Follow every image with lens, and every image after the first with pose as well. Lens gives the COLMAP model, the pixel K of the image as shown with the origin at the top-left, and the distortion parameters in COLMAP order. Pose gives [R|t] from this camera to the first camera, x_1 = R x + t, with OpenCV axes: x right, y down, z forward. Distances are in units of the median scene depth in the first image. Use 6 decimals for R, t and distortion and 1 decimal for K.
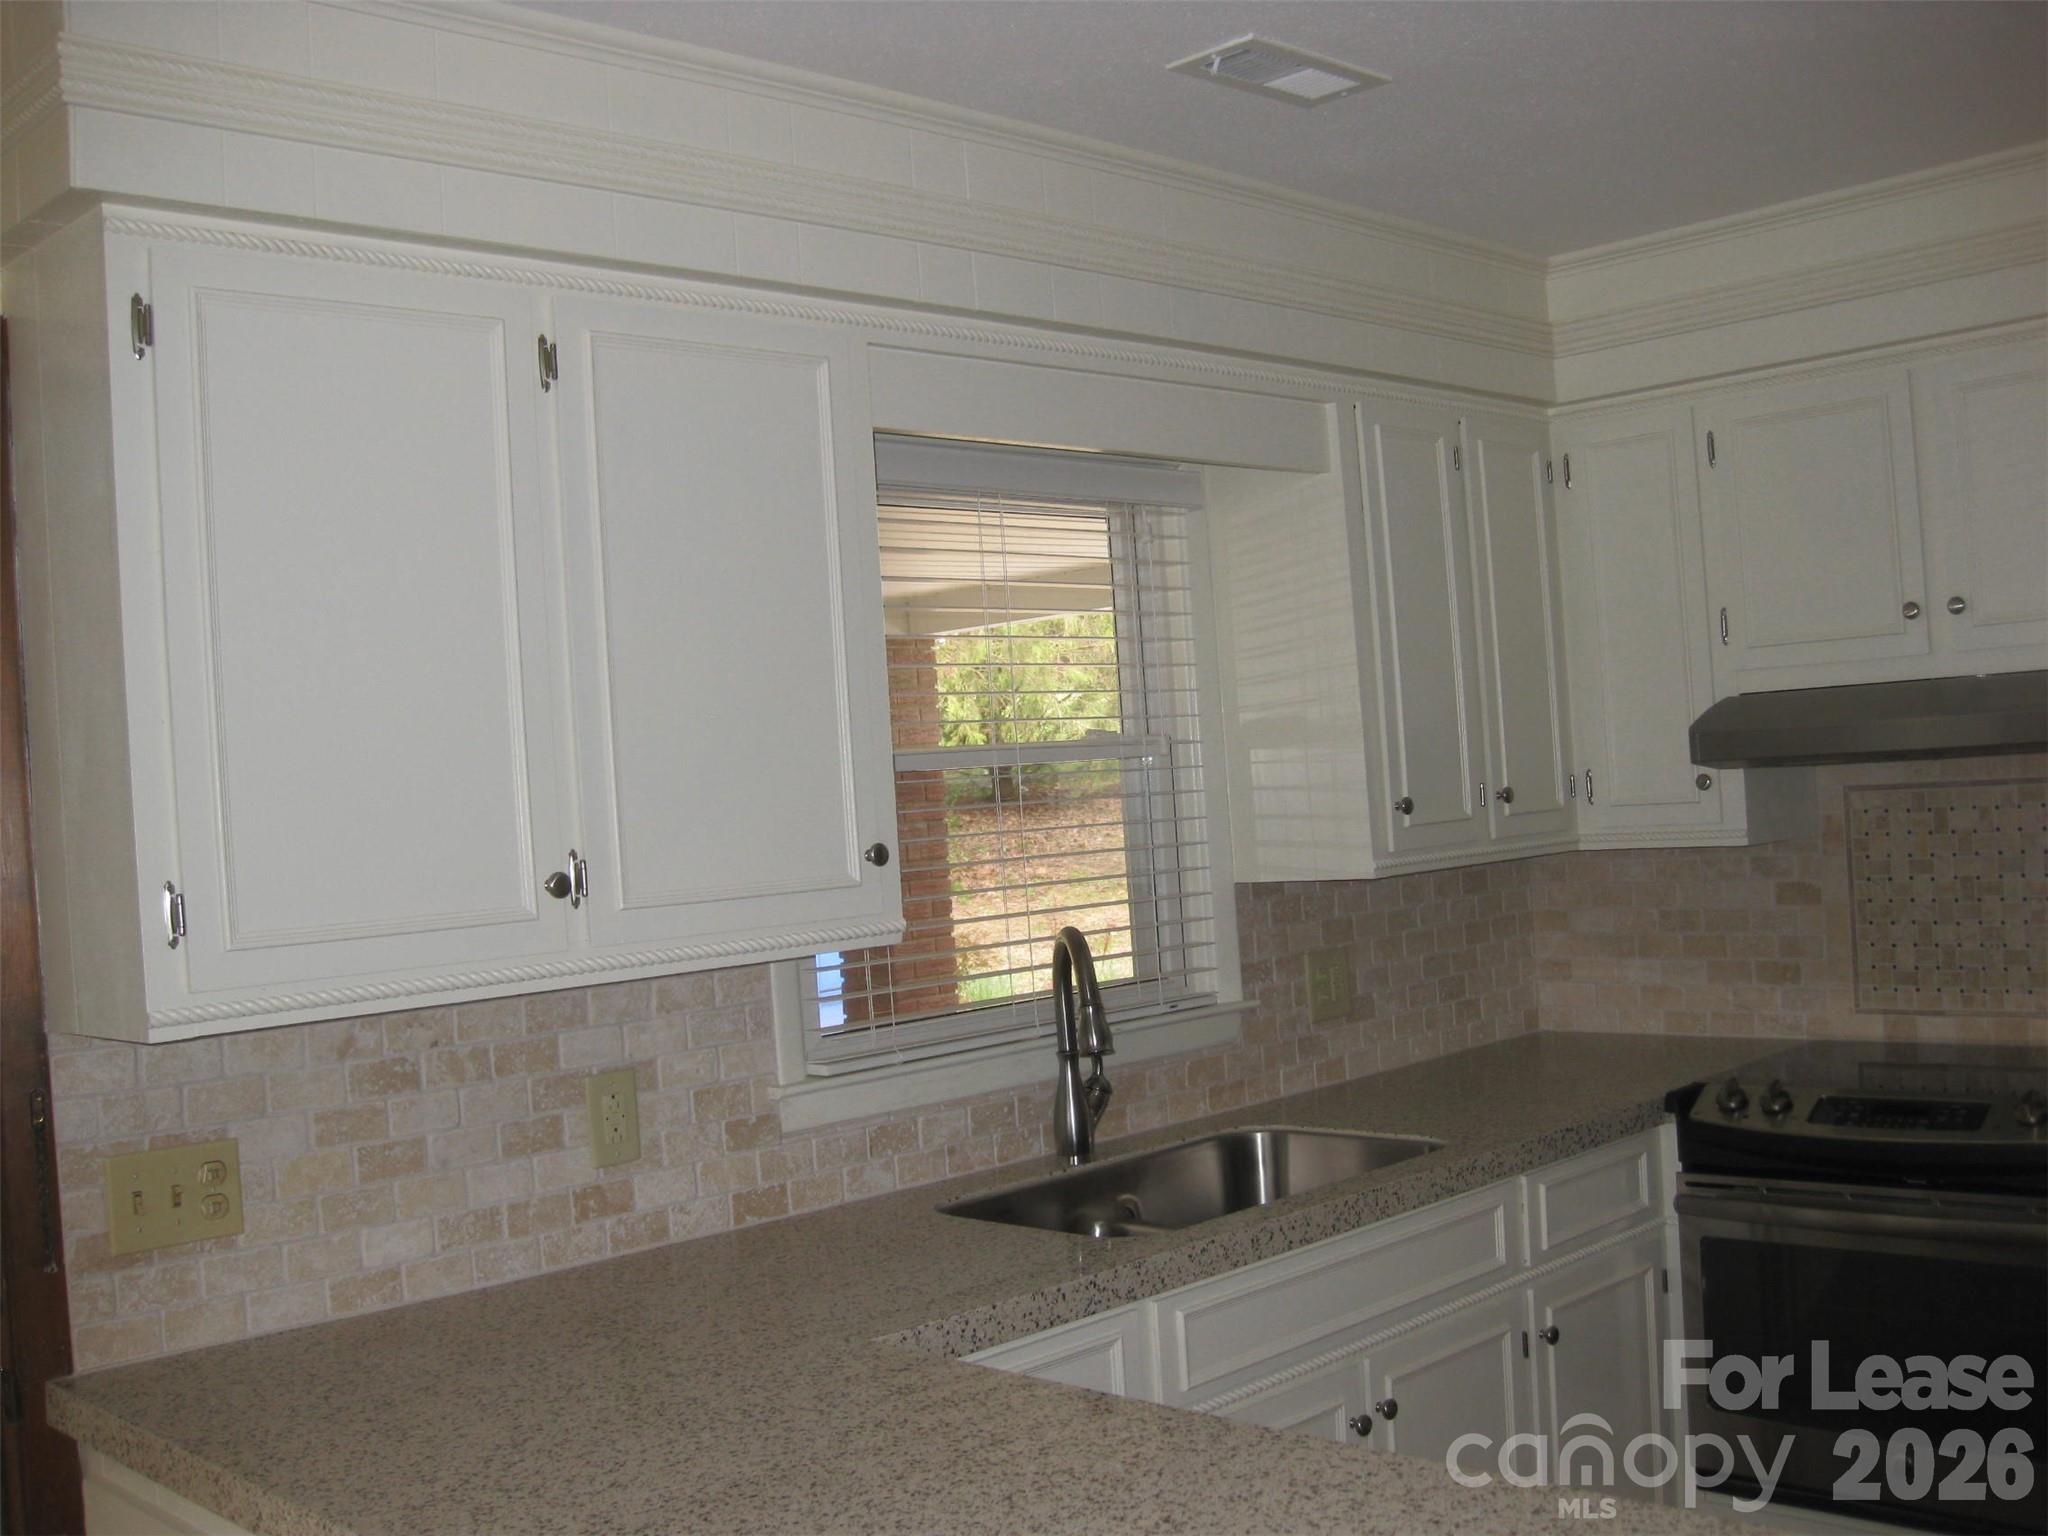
lens RADIAL K [[2122.8, 0, 1029.6], [0, 2122.8, 776.6], [0, 0, 1]] dist [-0.172764, 0.130959]
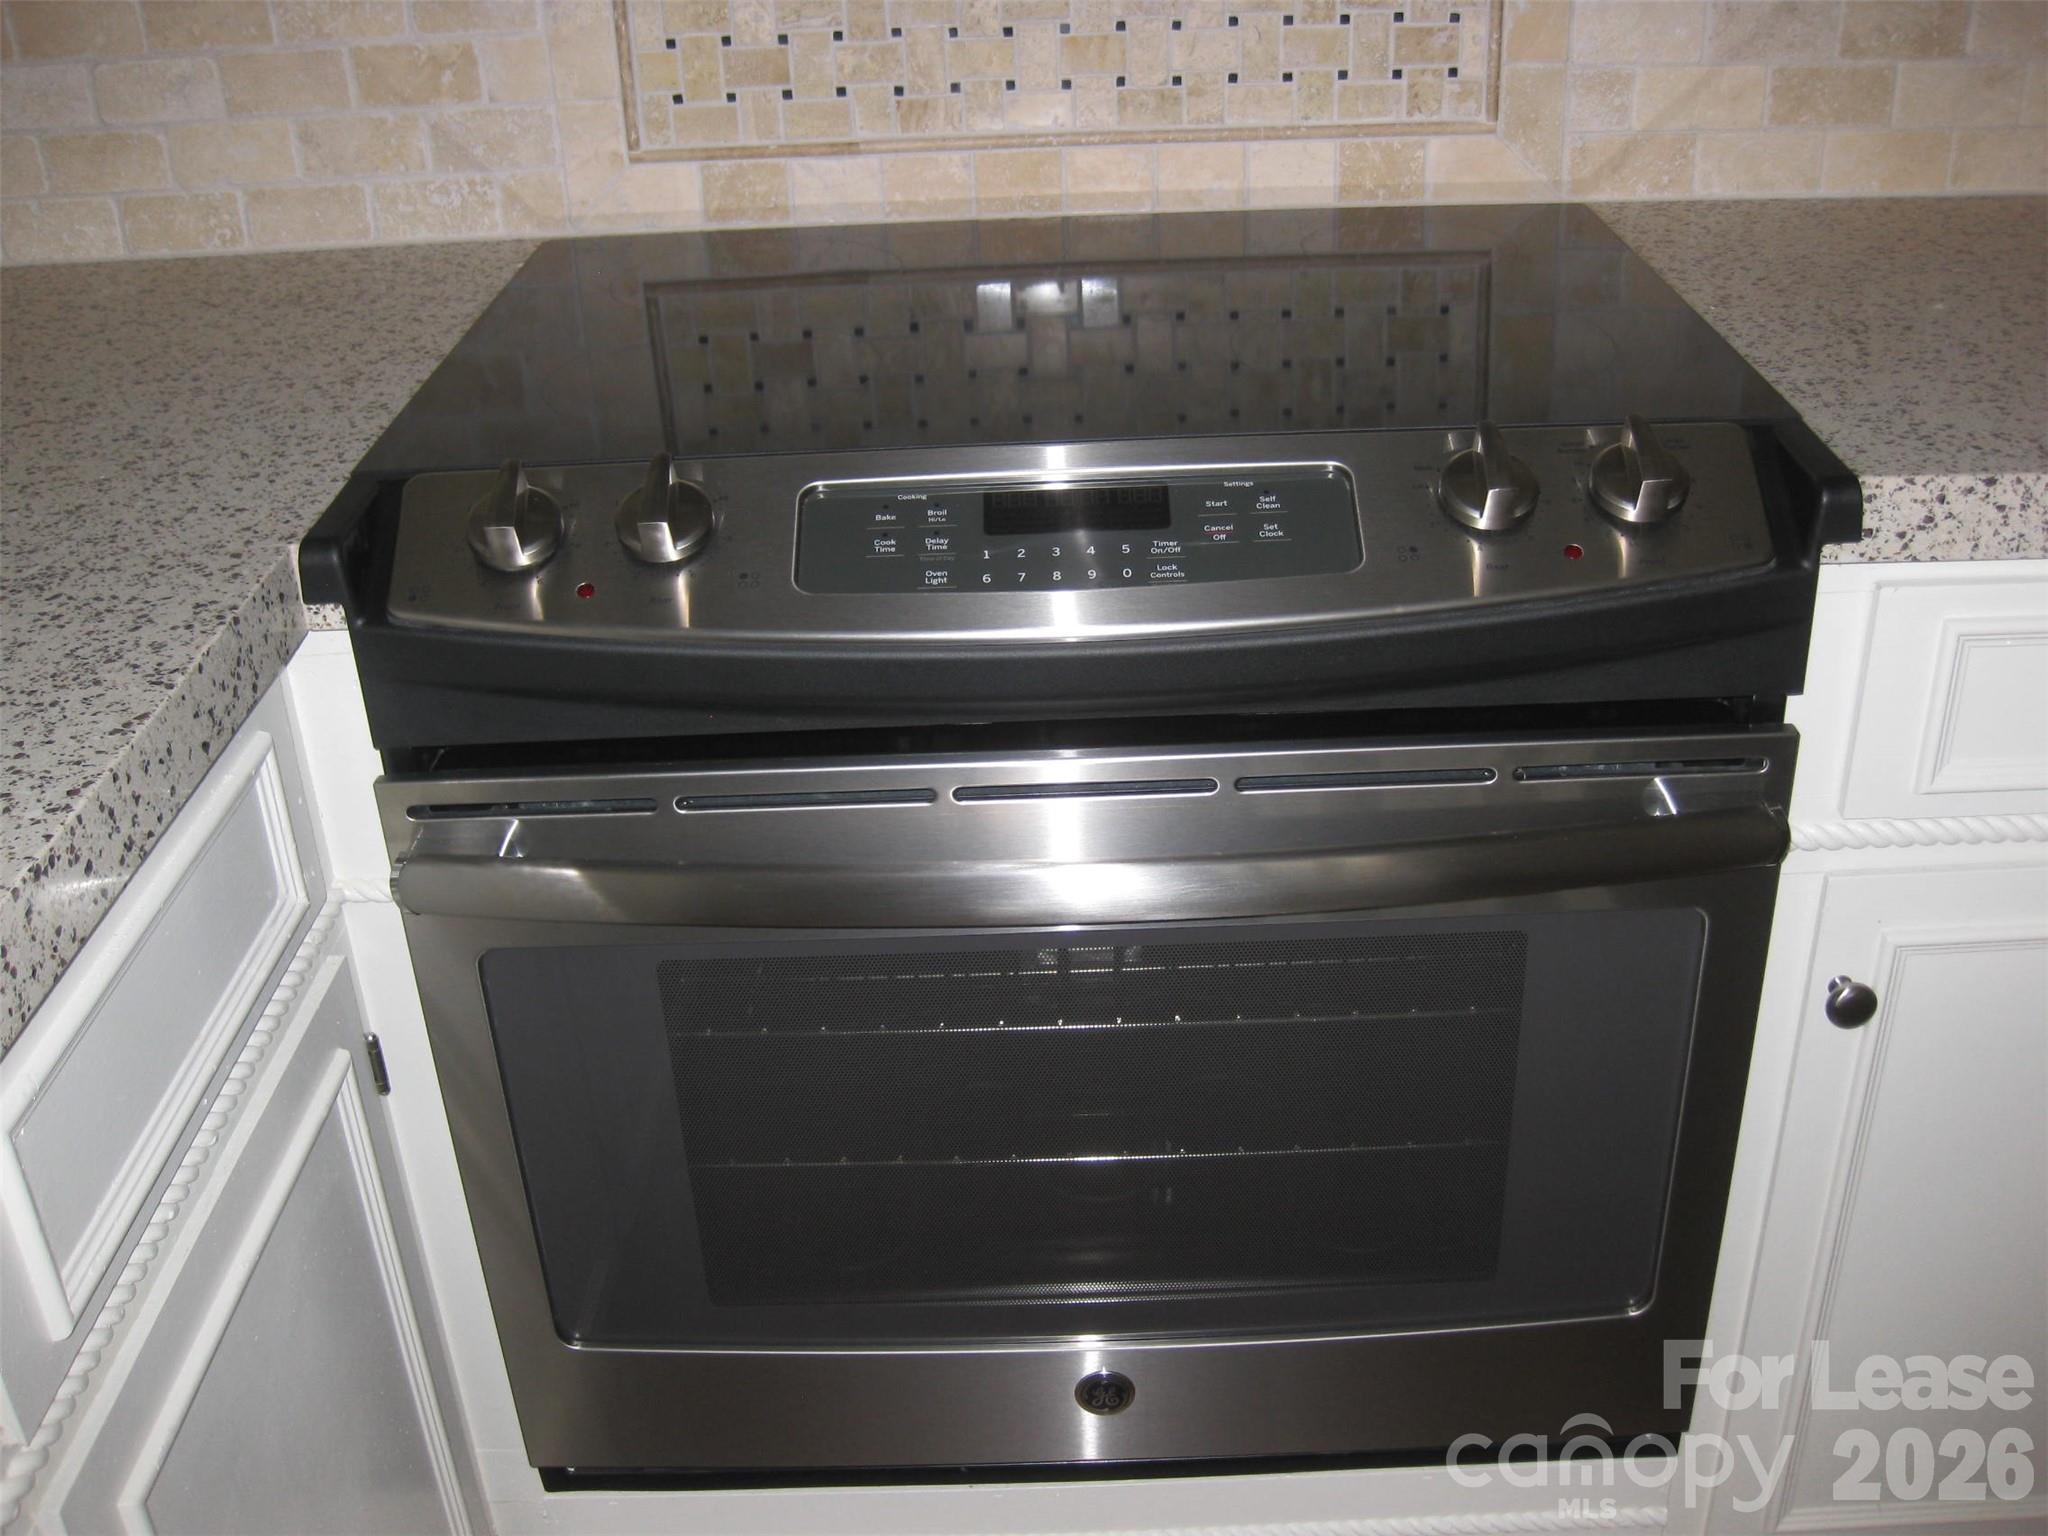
lens RADIAL K [[2122.8, 0, 1029.6], [0, 2122.8, 776.6], [0, 0, 1]] dist [-0.172764, 0.130959]
pose [[0.712038, -0.301451, 0.634137, 0.179832], [-0.009114, 0.899103, 0.437642, 0.048573], [-0.702082, -0.317396, 0.637448, 0.722619]]
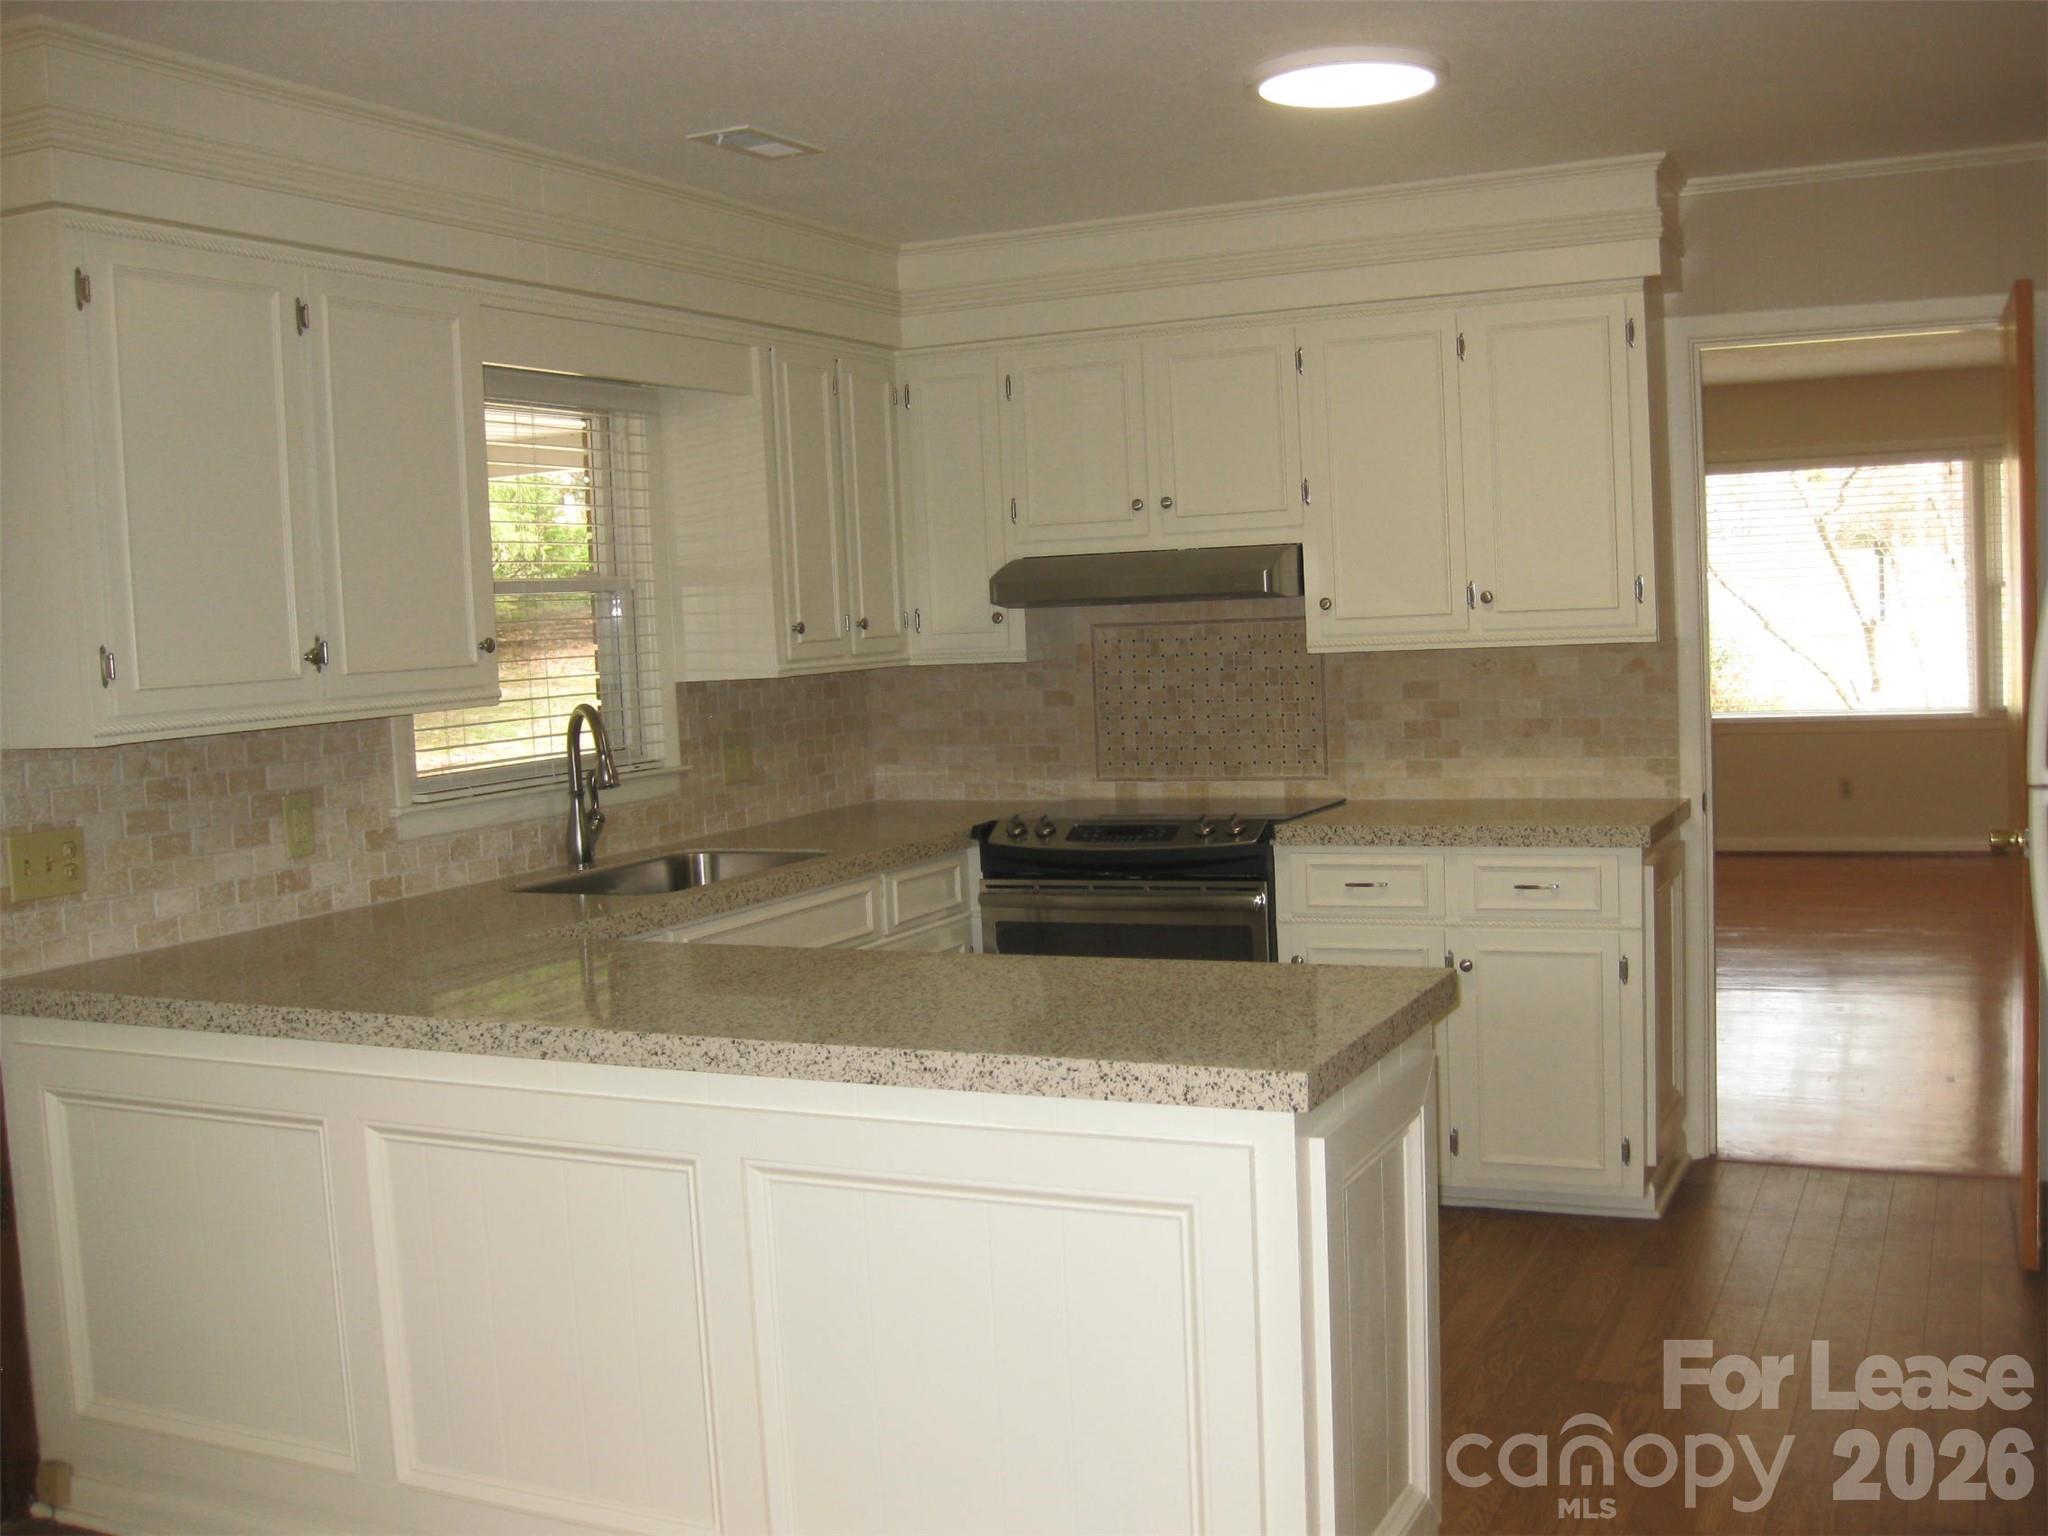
lens RADIAL K [[2122.8, 0, 1029.6], [0, 2122.8, 776.6], [0, 0, 1]] dist [-0.172764, 0.130959]
pose [[0.940709, -0.003684, 0.339195, -0.167462], [-0.017596, 0.998065, 0.059640, 0.026297], [-0.338758, -0.062073, 0.938824, -0.426427]]
